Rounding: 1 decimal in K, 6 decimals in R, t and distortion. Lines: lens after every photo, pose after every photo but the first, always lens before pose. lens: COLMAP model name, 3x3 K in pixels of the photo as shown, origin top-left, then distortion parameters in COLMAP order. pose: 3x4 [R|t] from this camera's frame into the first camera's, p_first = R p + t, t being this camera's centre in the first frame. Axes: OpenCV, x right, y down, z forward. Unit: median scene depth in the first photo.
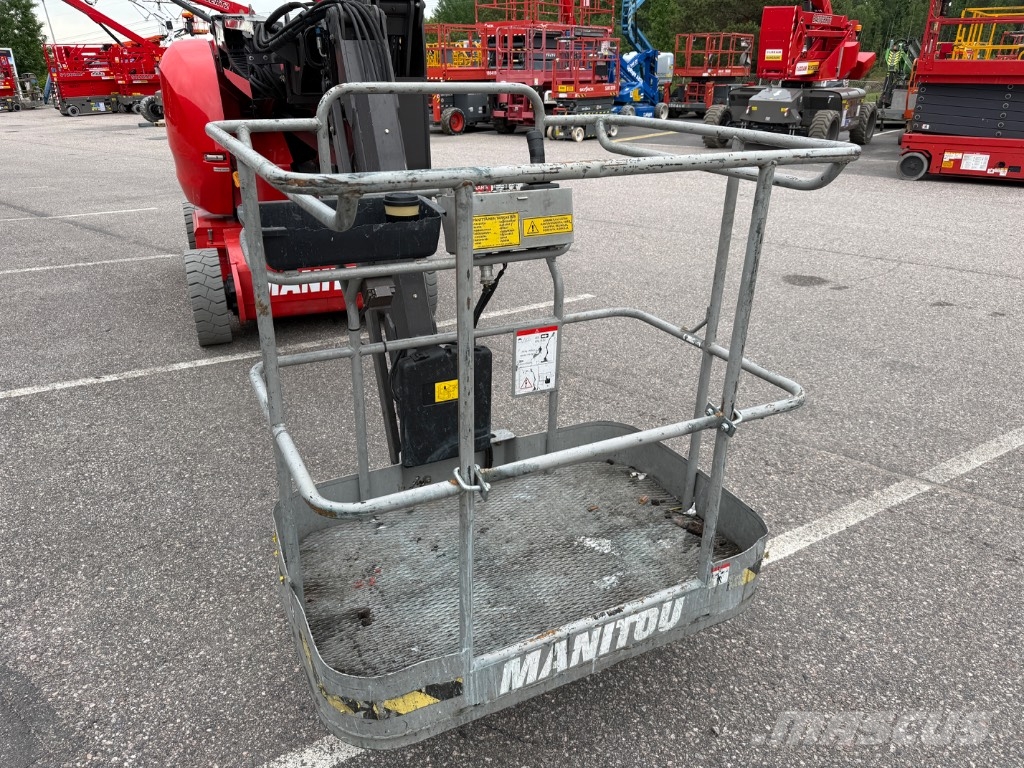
lens RADIAL K [[721.2, 0, 504.2], [0, 721.2, 394.2], [0, 0, 1]] dist [0.073395, -0.101646]
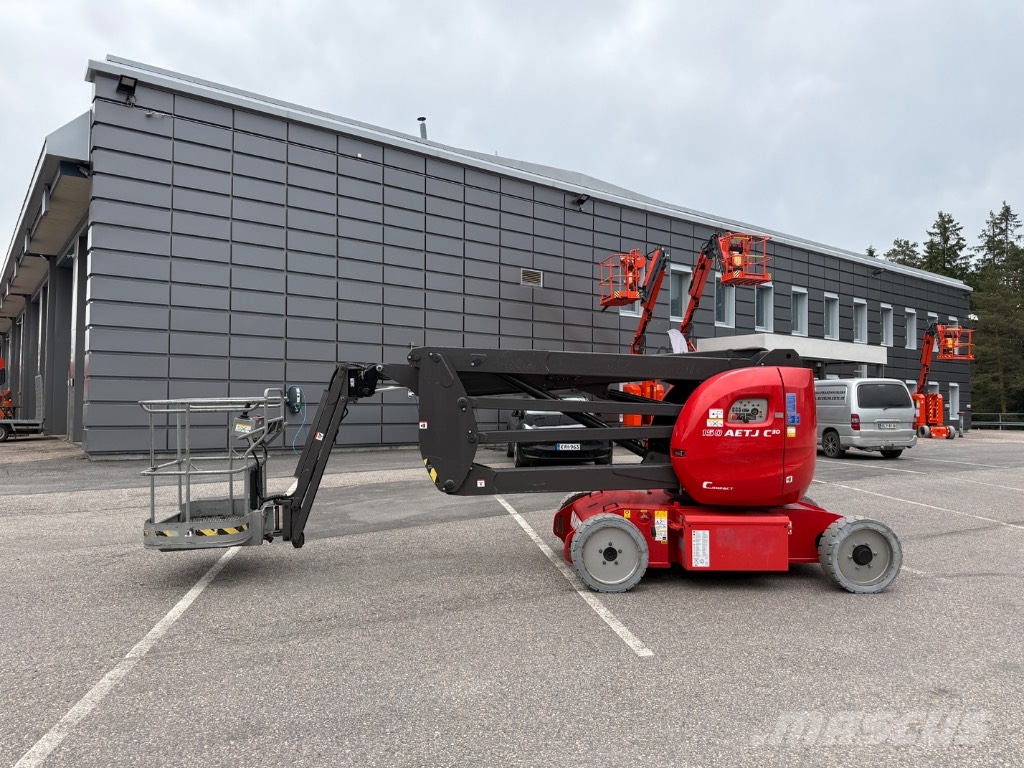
lens RADIAL K [[722.2, 0, 513.9], [0, 722.2, 387.6], [0, 0, 1]] dist [0.085601, -0.123177]
pose [[-0.367106, -0.005314, -0.930164, 0.478559], [-0.385536, 0.910915, 0.146955, -0.246006], [0.846520, 0.412559, -0.336451, 0.559414]]
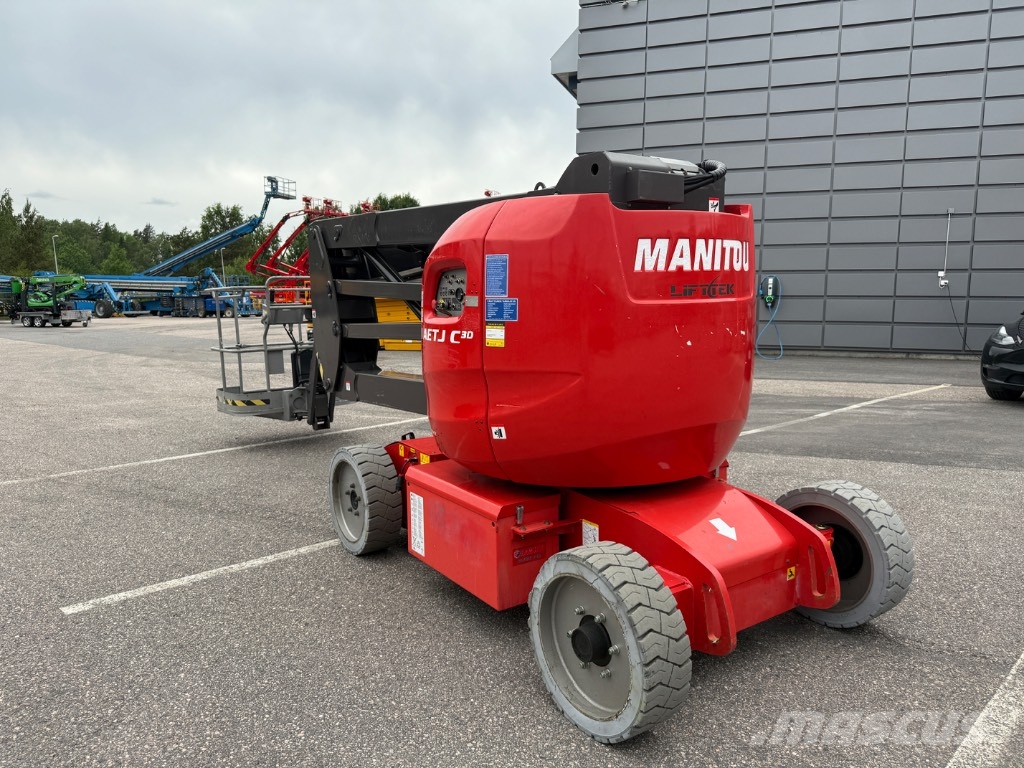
lens RADIAL K [[722.2, 0, 513.9], [0, 722.2, 387.6], [0, 0, 1]] dist [0.085601, -0.123177]
pose [[-0.982206, 0.037081, -0.184108, -0.072726], [-0.064884, 0.852949, 0.517946, -0.336147], [0.176240, 0.520675, -0.835366, 0.796420]]
